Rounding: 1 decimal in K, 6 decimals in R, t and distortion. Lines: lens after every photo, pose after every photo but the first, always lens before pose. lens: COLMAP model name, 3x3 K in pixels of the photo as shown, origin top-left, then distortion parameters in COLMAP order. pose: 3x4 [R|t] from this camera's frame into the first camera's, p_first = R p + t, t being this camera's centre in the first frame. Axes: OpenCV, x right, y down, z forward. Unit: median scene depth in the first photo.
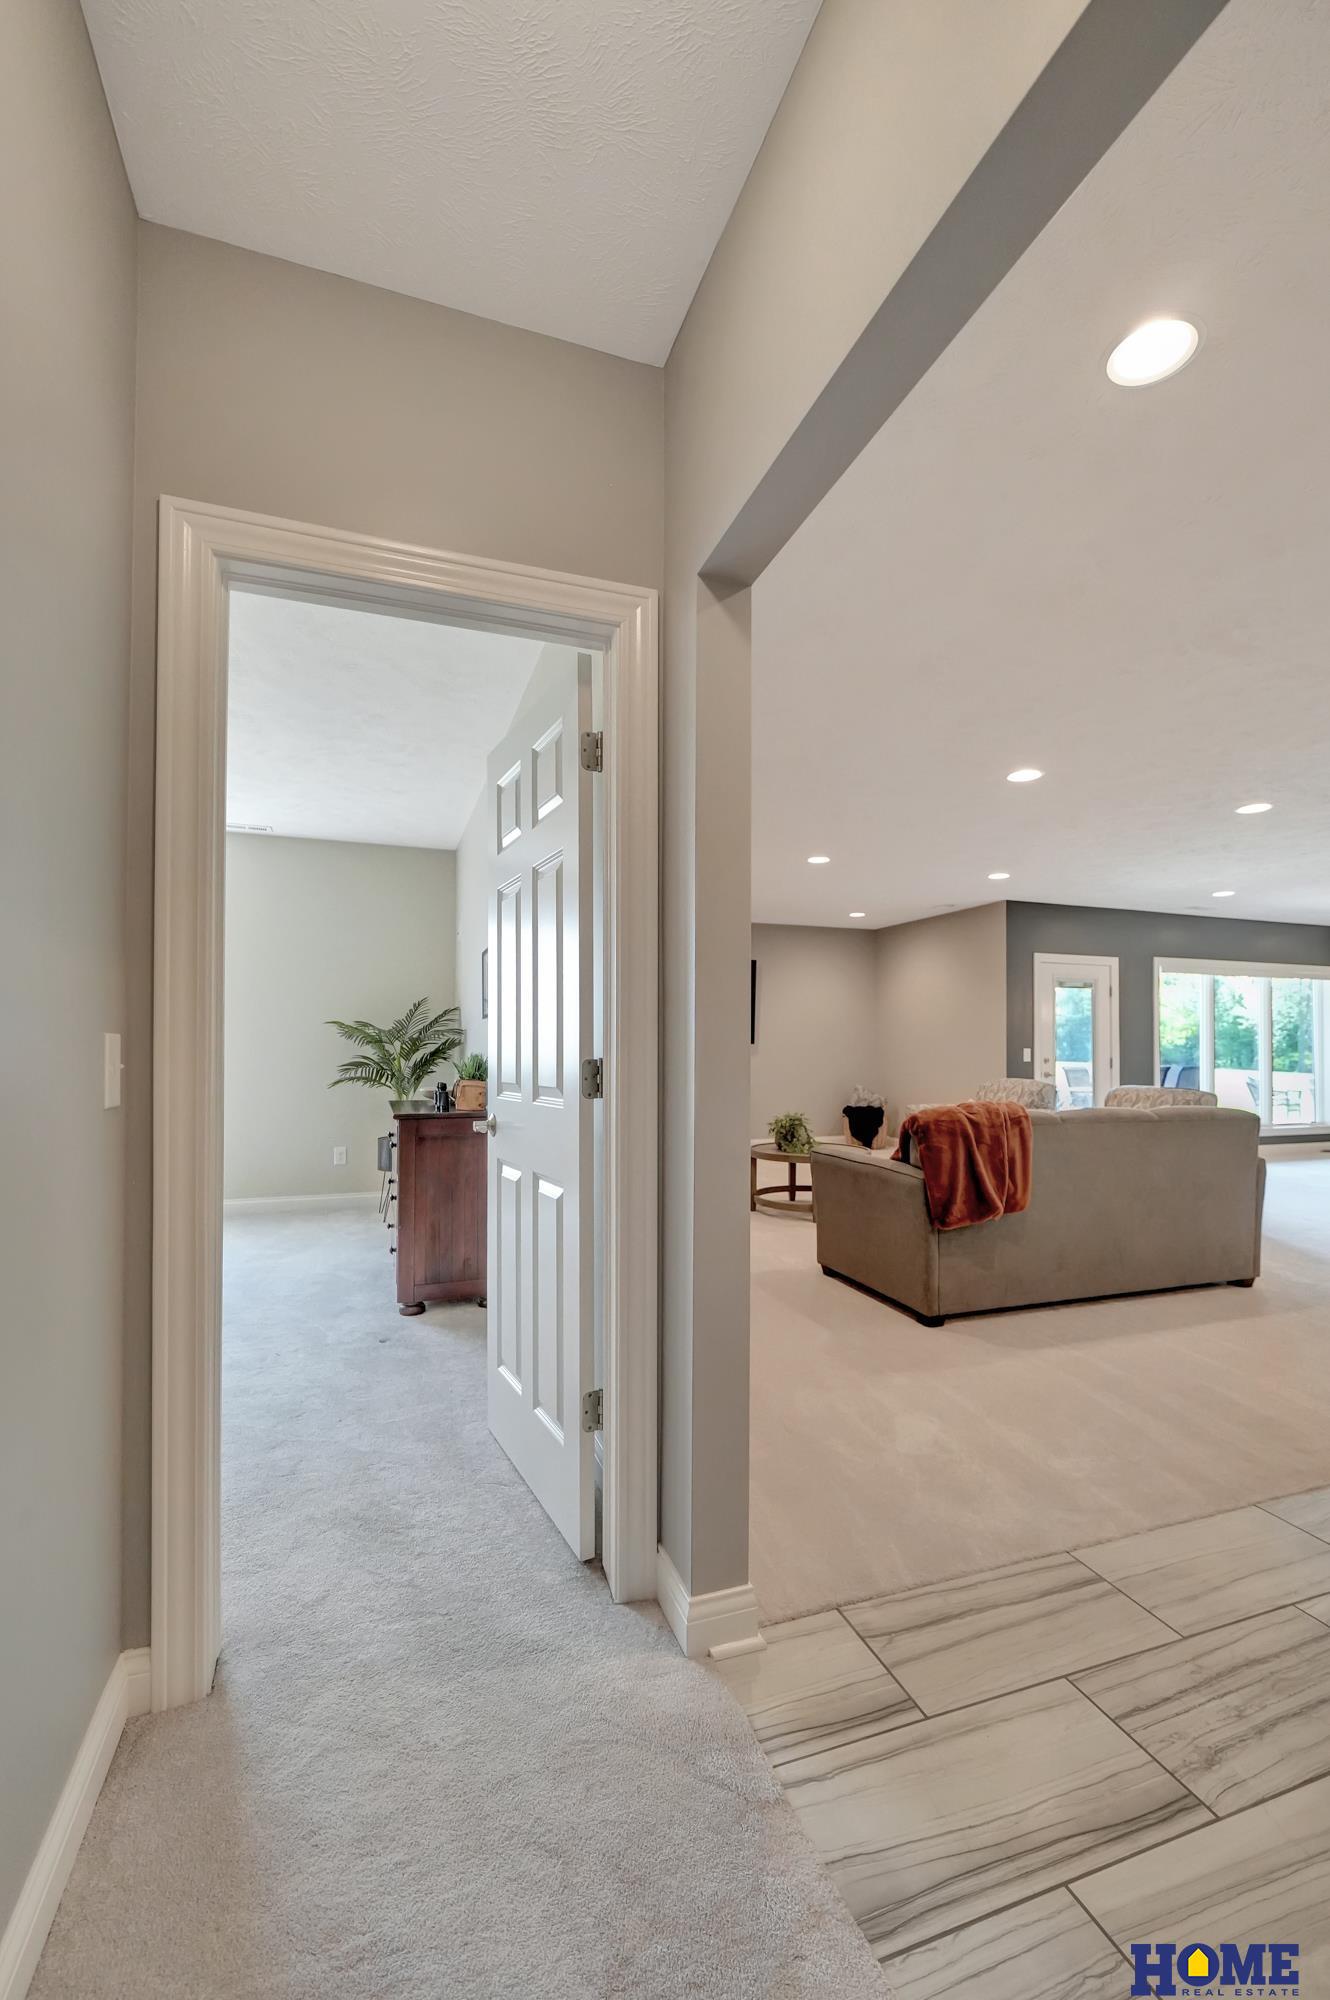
lens RADIAL K [[831.1, 0, 671.4], [0, 831.1, 1043.4], [0, 0, 1]] dist [-0.000465, -0.000005]
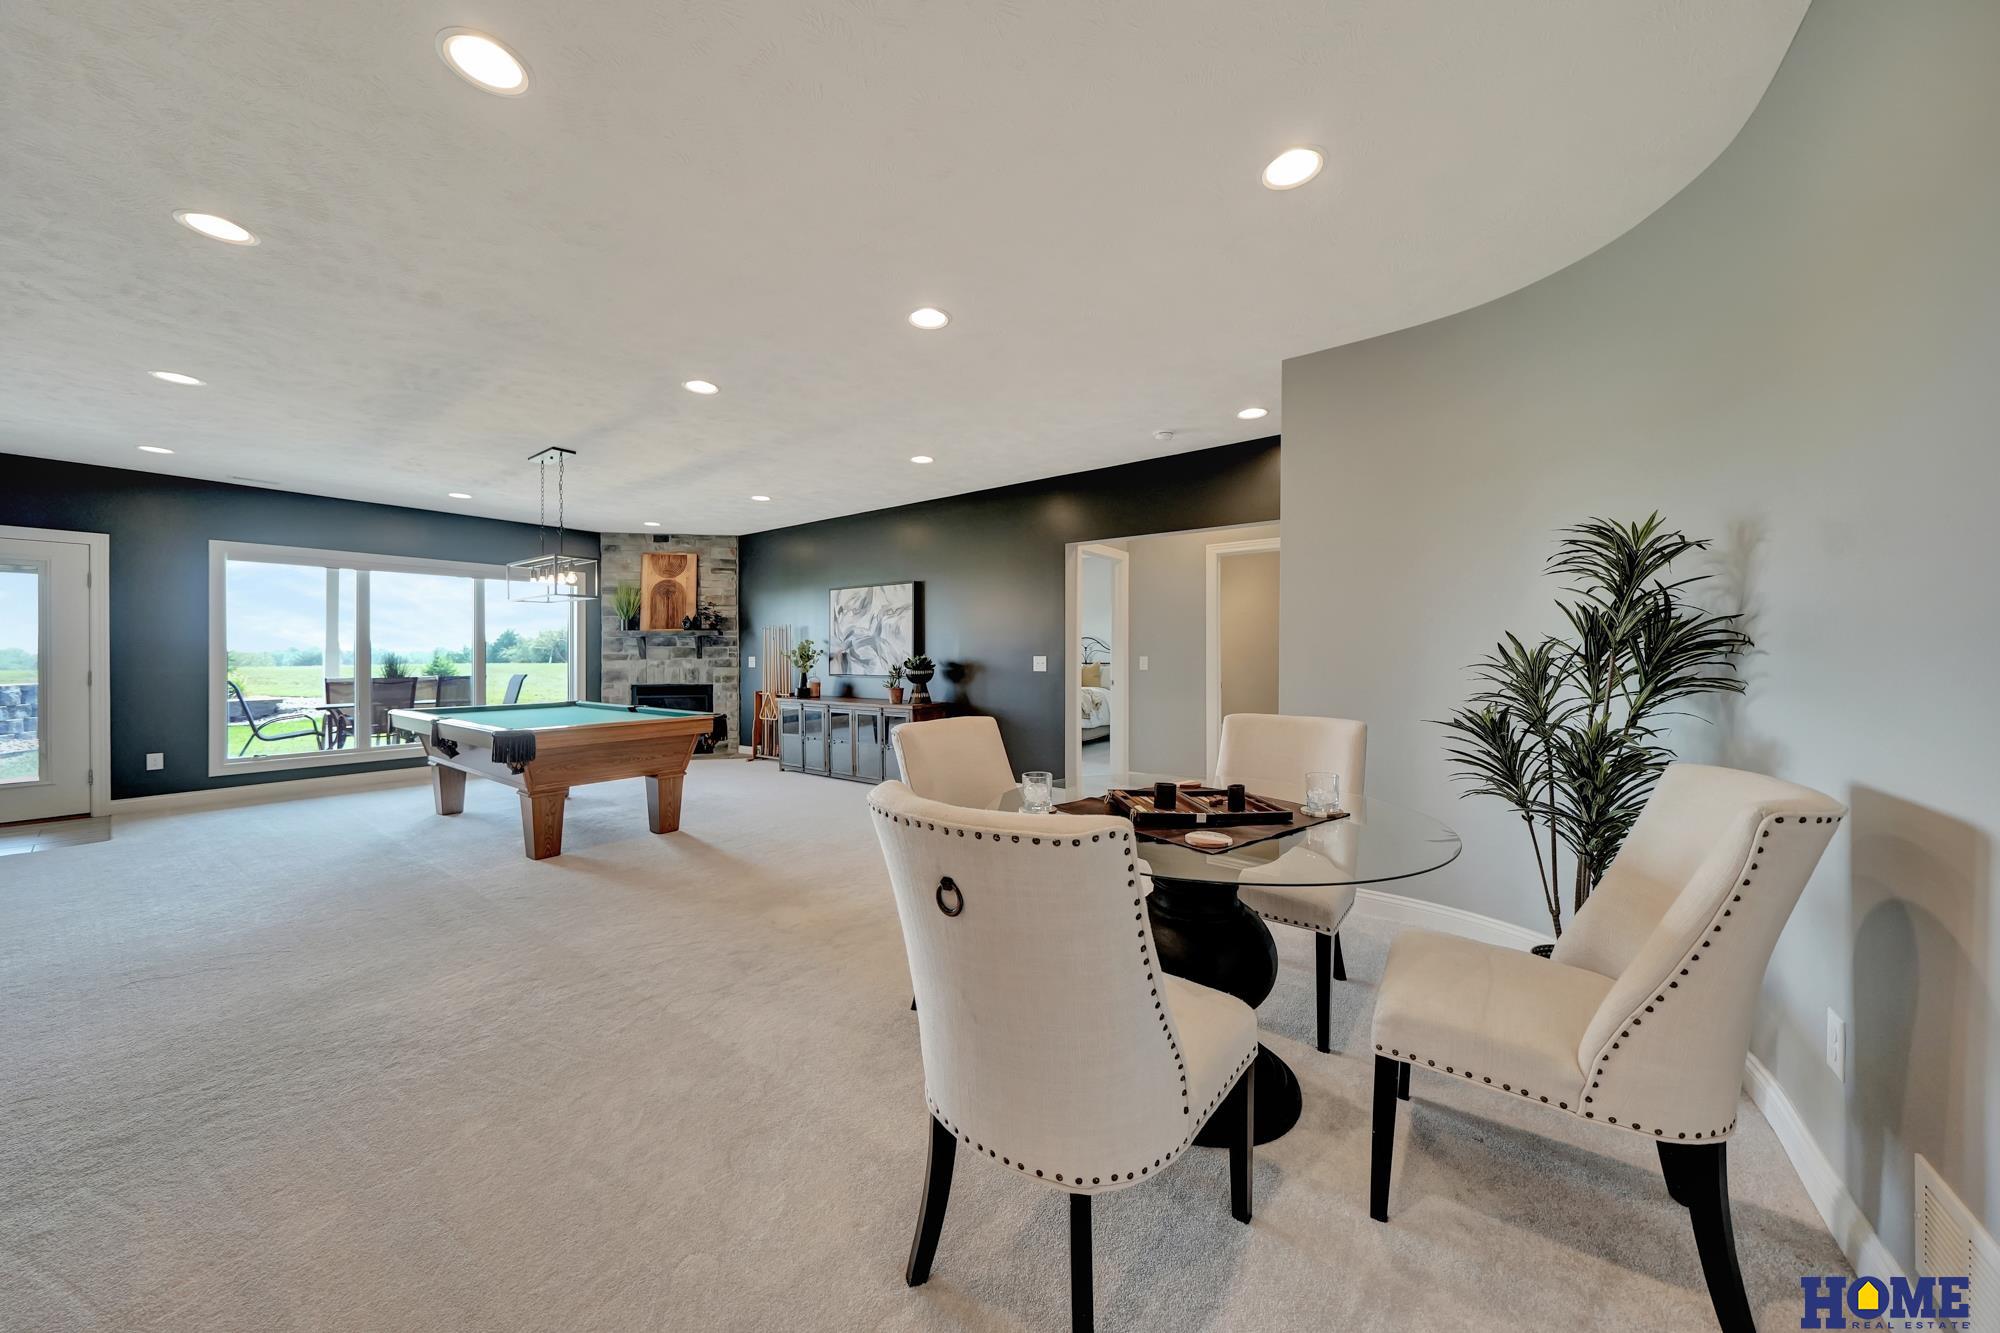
lens RADIAL K [[679.3, 0, 982.9], [0, 679.3, 654.2], [0, 0, 1]] dist [-0.001492, -0.000206]
pose [[0.840791, -0.002625, 0.541353, 0.910900], [0.000282, 0.999990, 0.004412, 0.000441], [-0.541359, -0.003557, 0.840784, 0.091562]]
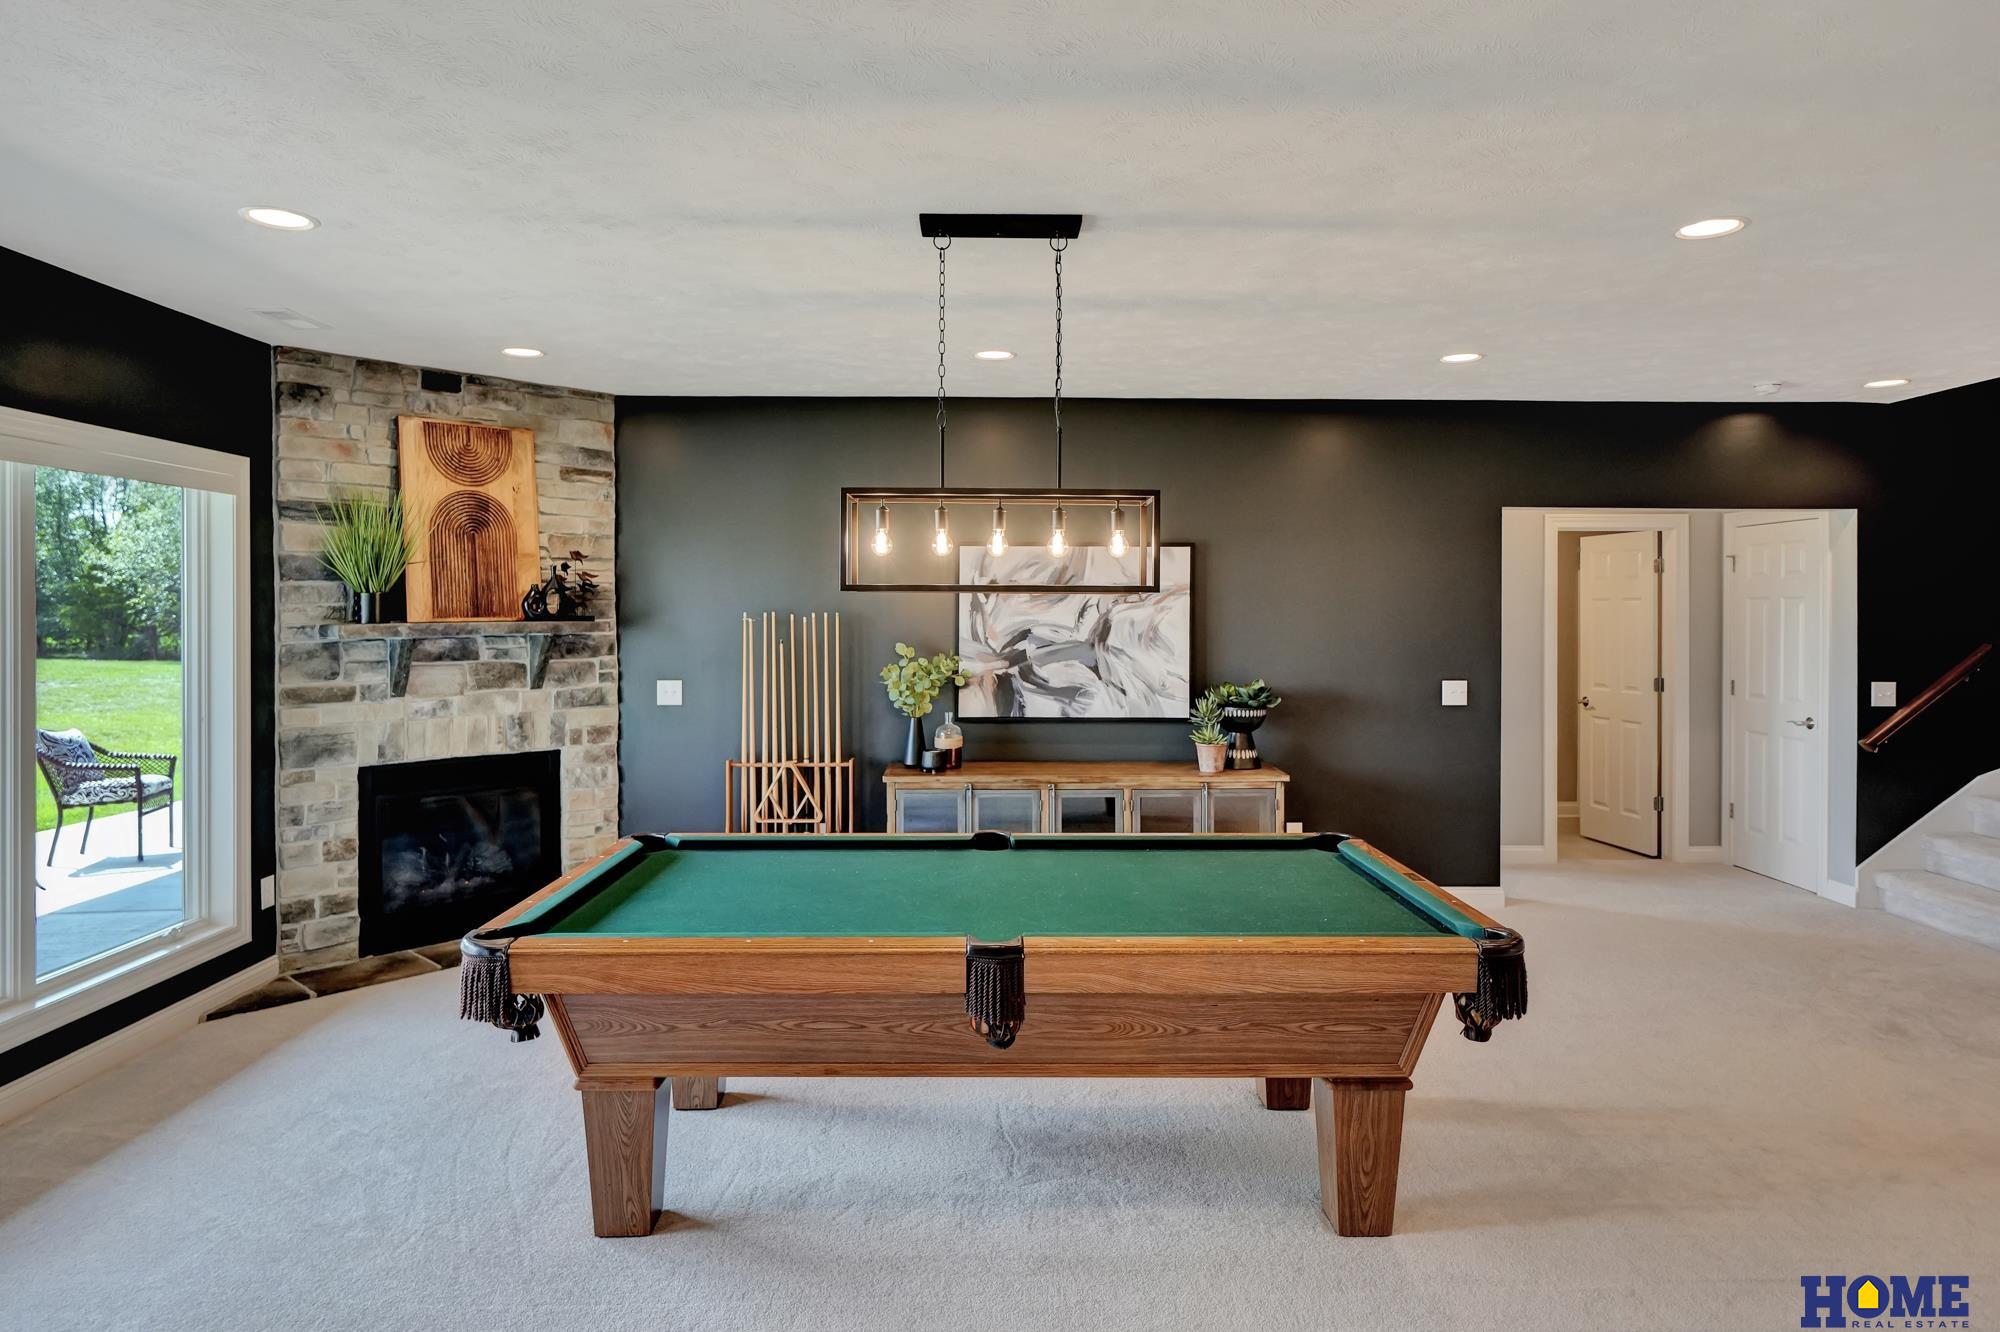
lens RADIAL K [[1170.9, 0, 993.4], [0, 1170.9, 615.1], [0, 0, 1]] dist [-0.000947, 0.000665]
pose [[0.327952, -0.006156, 0.944674, 0.535076], [-0.006724, 0.999938, 0.008850, -0.040518], [-0.944670, -0.009255, 0.327890, 0.664359]]
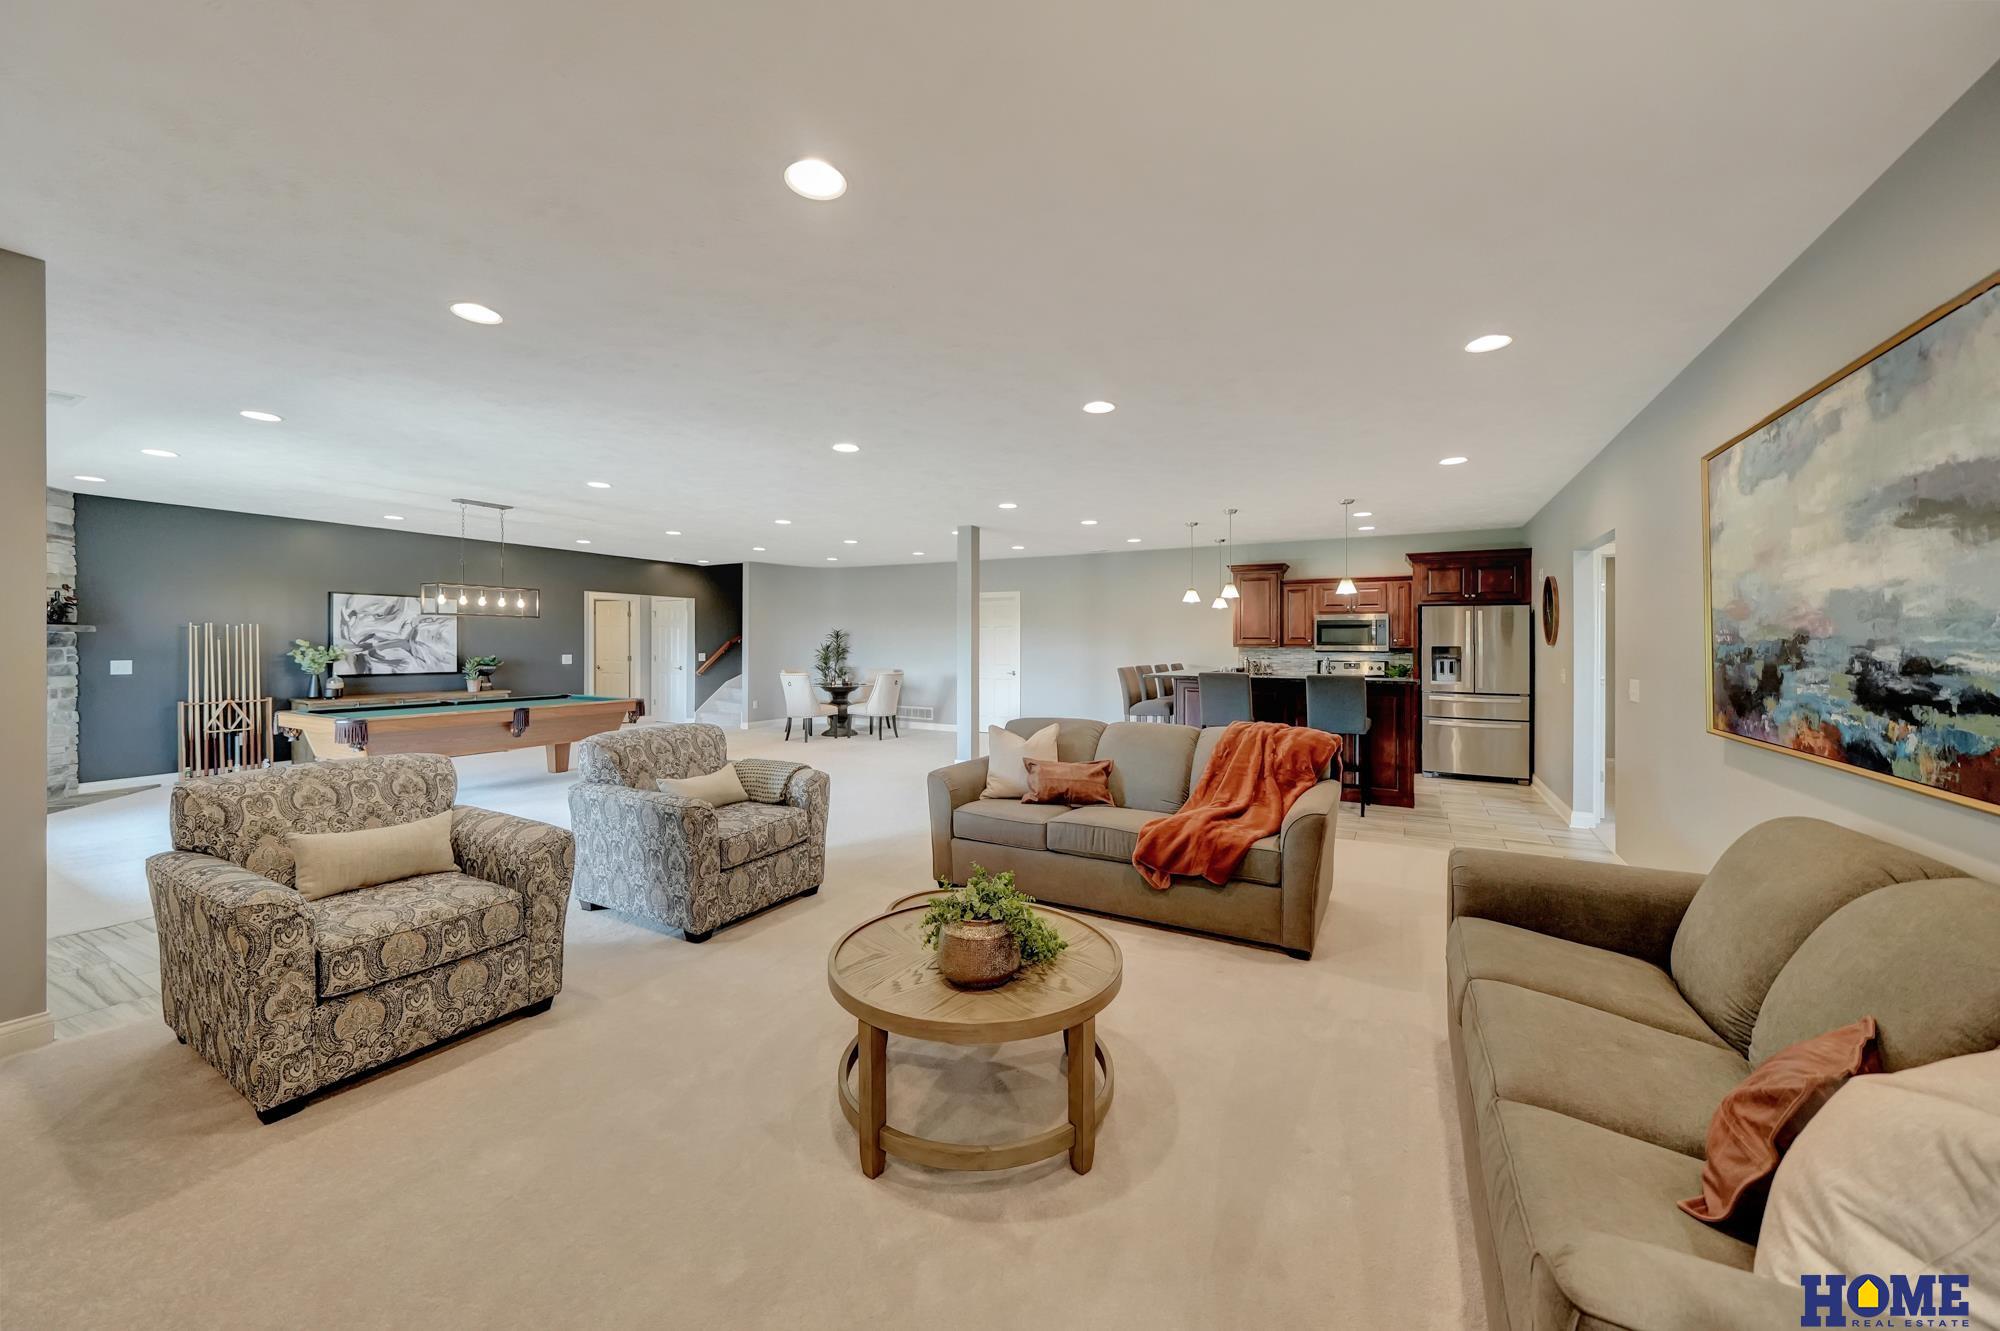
lens RADIAL K [[741.0, 0, 1001.7], [0, 741.0, 644.6], [0, 0, 1]] dist [-0.001811, -0.000178]
pose [[-0.662838, -0.007452, 0.748726, -0.091778], [-0.011086, 0.999939, 0.000138, -0.020066], [-0.748681, -0.008209, -0.662880, 0.909671]]
